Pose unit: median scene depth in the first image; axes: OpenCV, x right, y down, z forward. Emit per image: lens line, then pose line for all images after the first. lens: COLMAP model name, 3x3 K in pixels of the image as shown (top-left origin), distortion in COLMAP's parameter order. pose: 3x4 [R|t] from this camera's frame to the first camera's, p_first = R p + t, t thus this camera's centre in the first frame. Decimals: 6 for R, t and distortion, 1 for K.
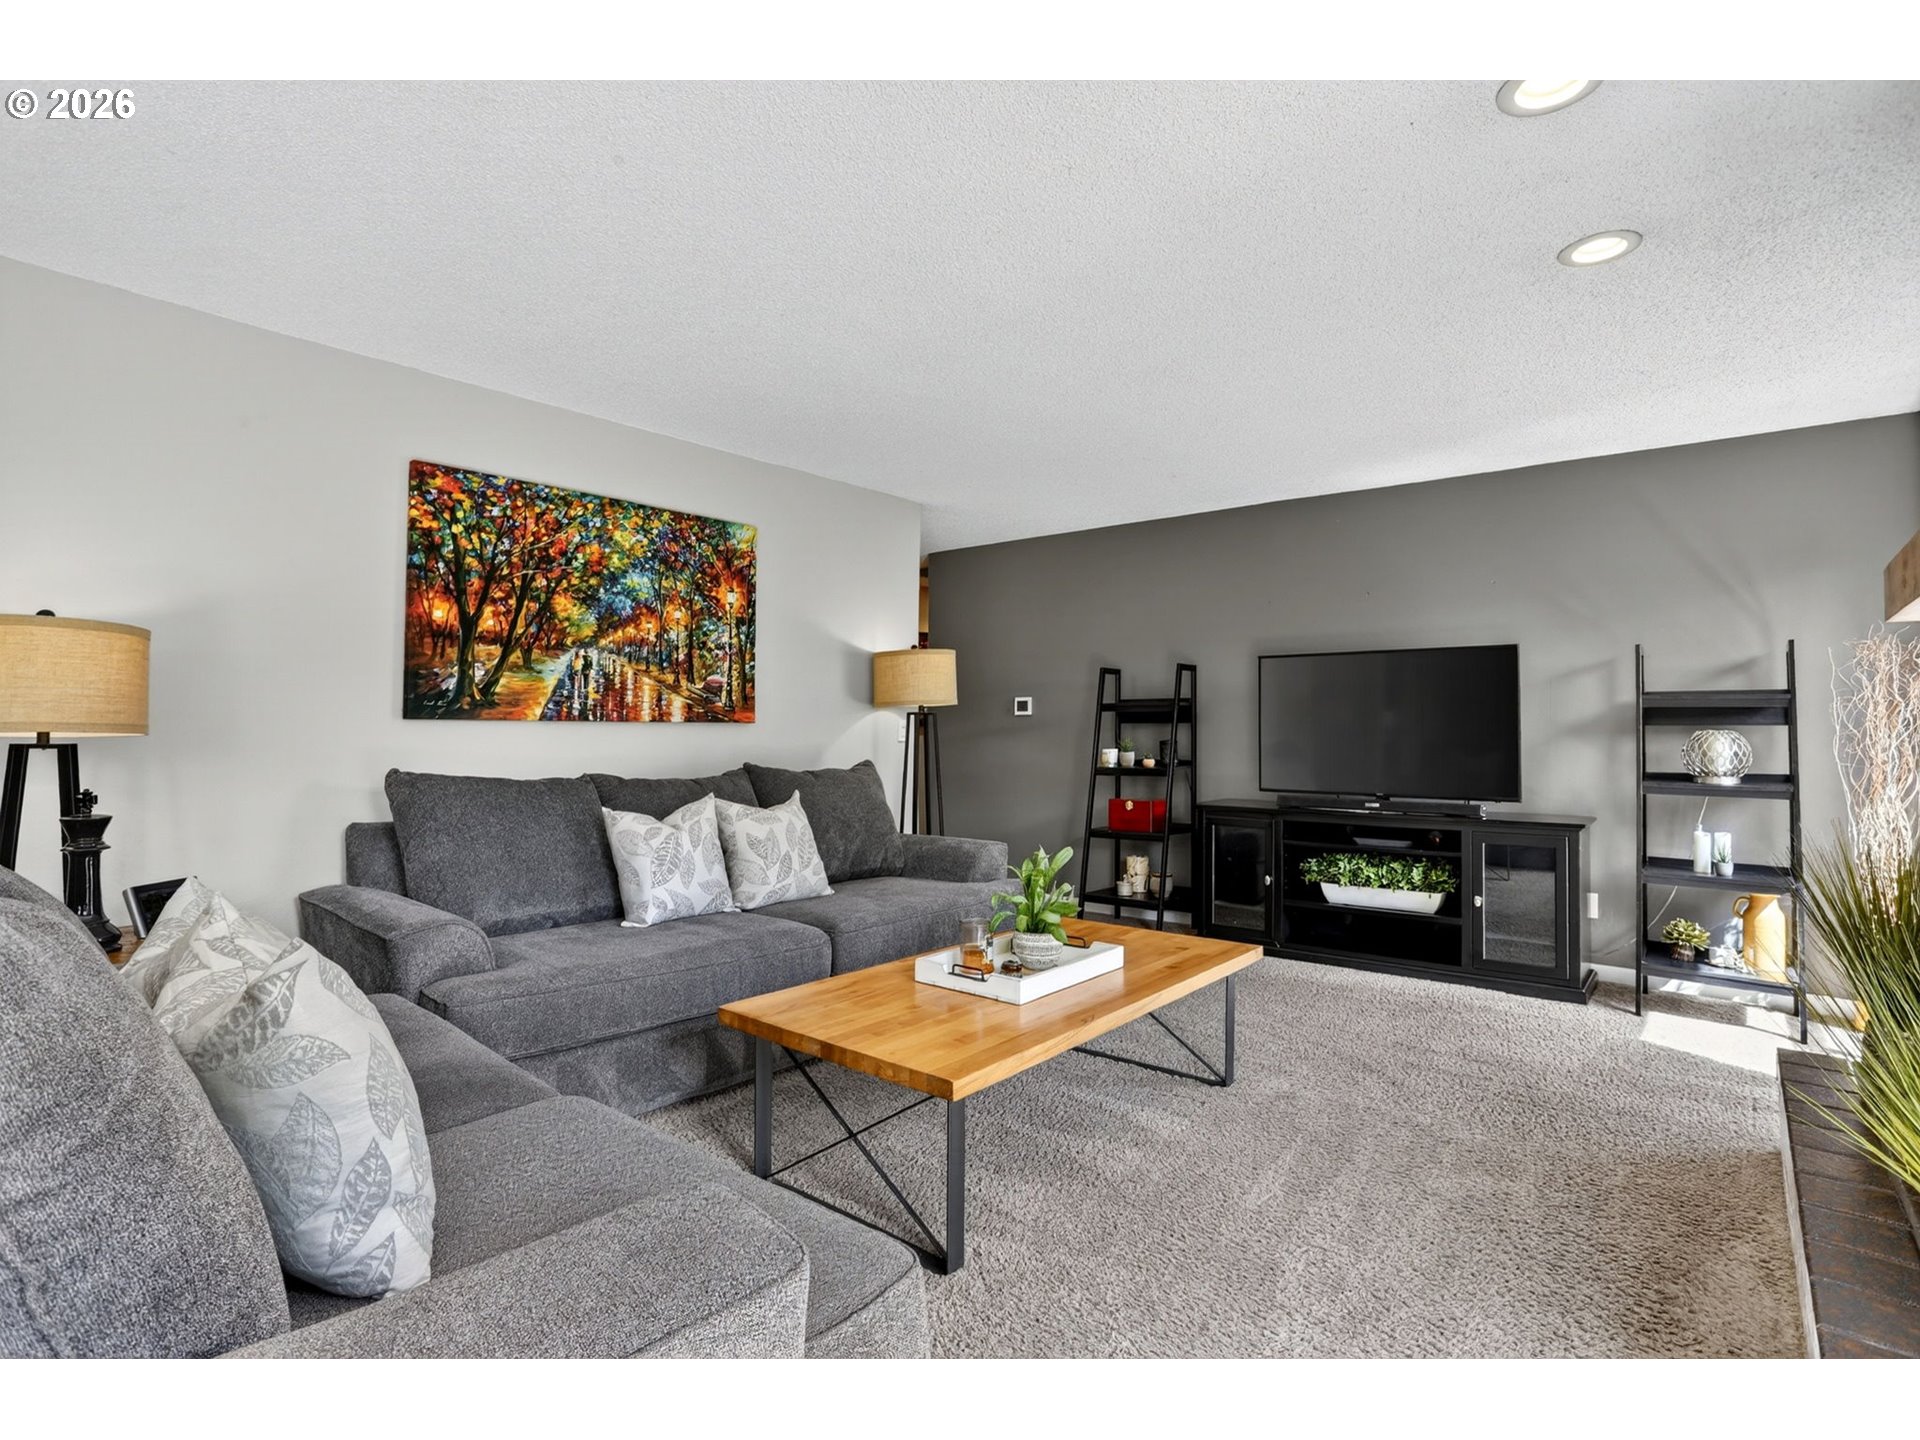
lens RADIAL K [[953.6, 0, 962.3], [0, 953.6, 696.0], [0, 0, 1]] dist [-0.063423, 0.028436]
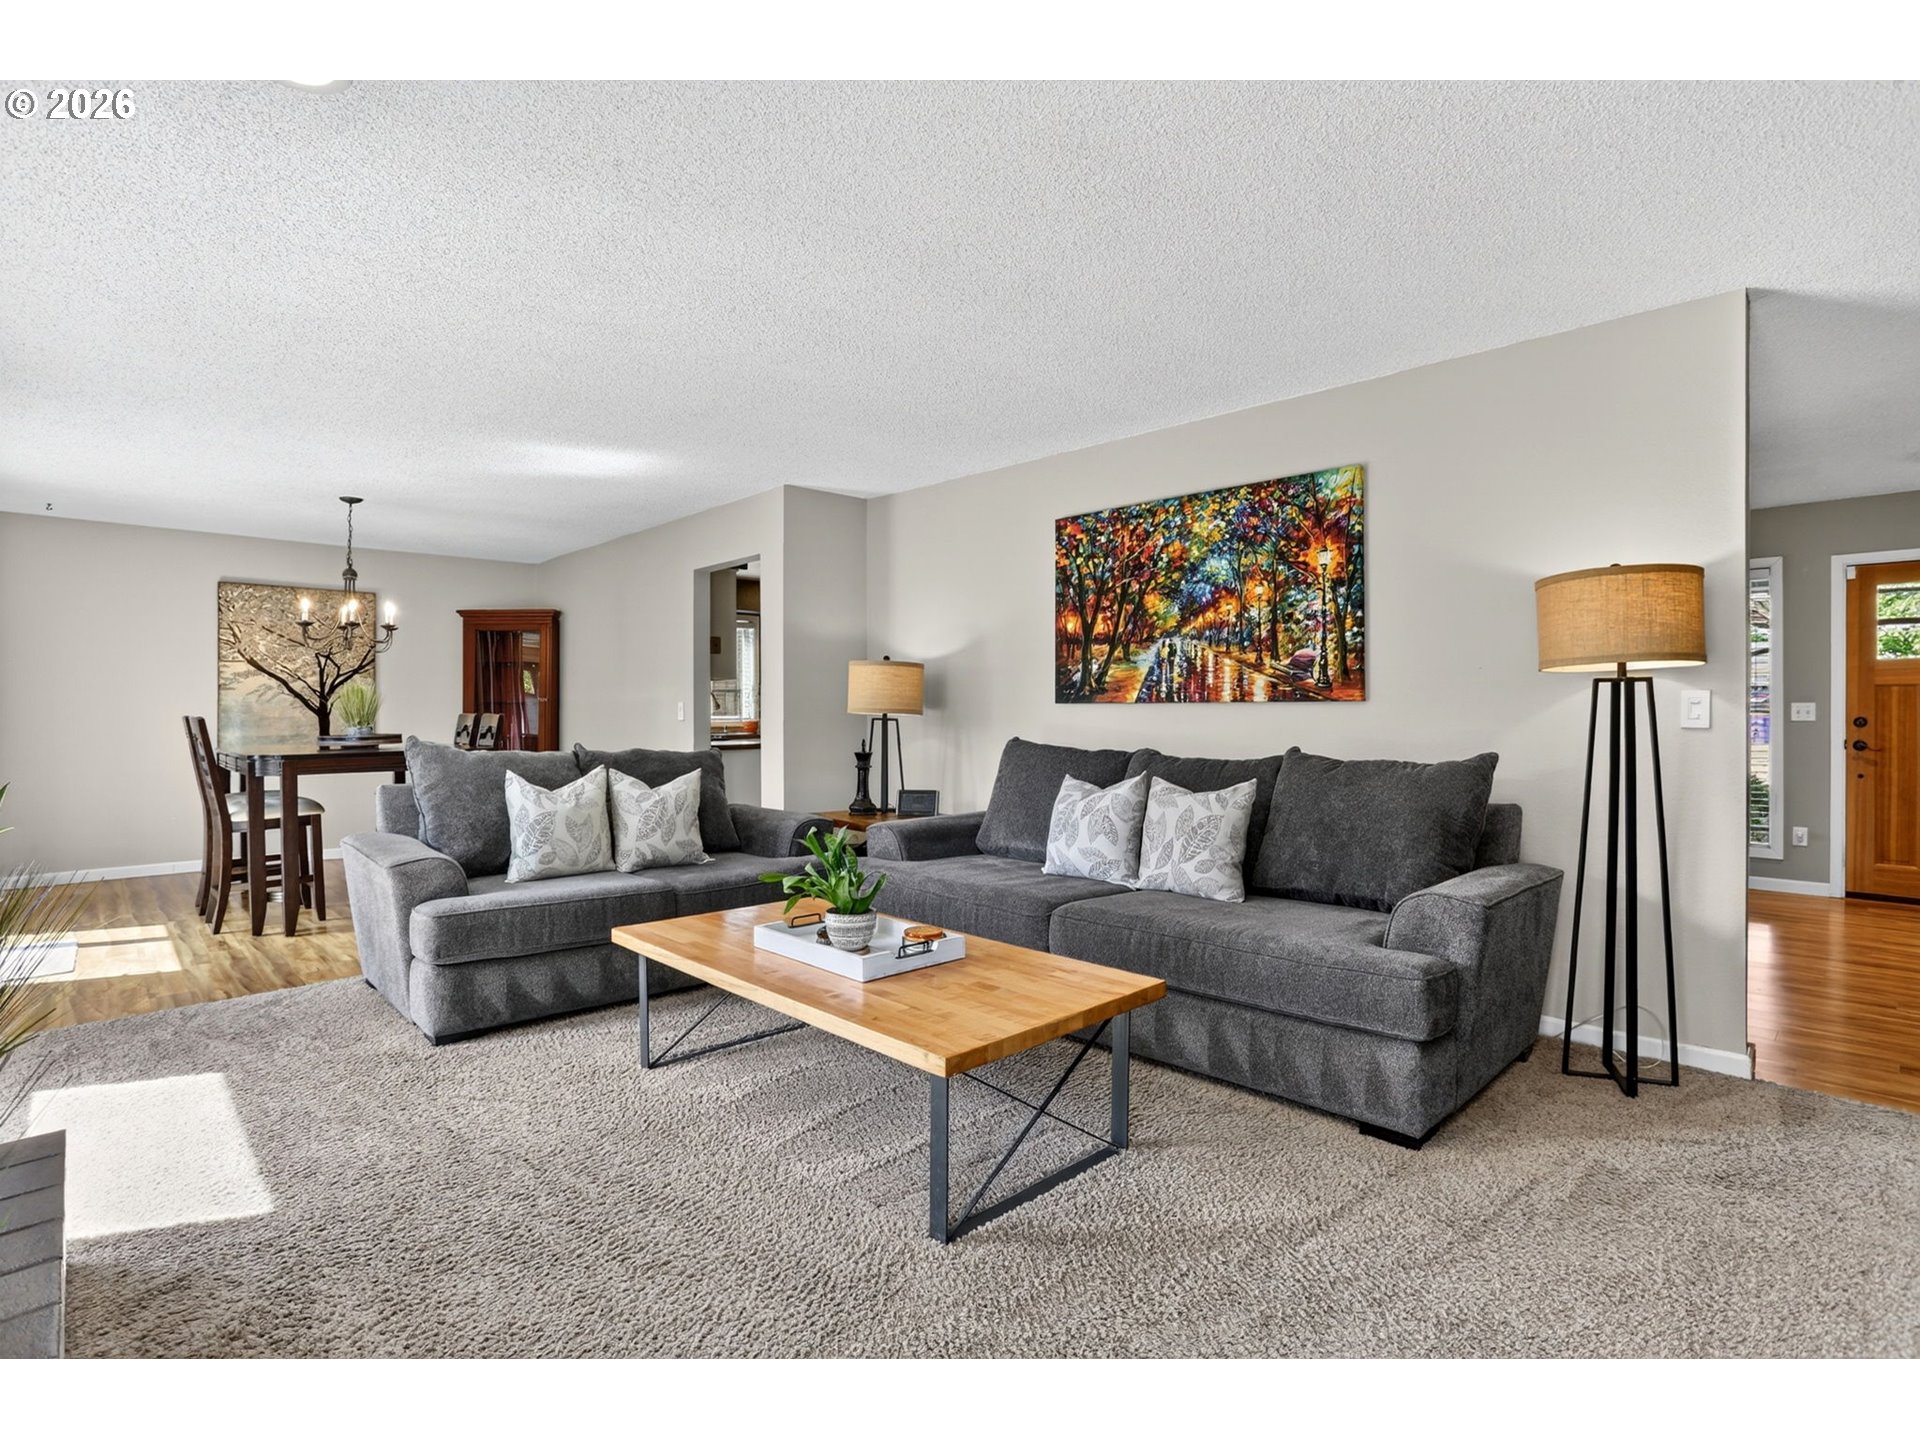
lens RADIAL K [[941.8, 0, 957.2], [0, 941.8, 713.3], [0, 0, 1]] dist [-0.070956, 0.028446]
pose [[-0.101998, -0.000174, -0.994785, 0.692069], [0.034900, 0.999384, -0.003753, 0.032756], [0.994172, -0.035101, -0.101929, 0.813514]]
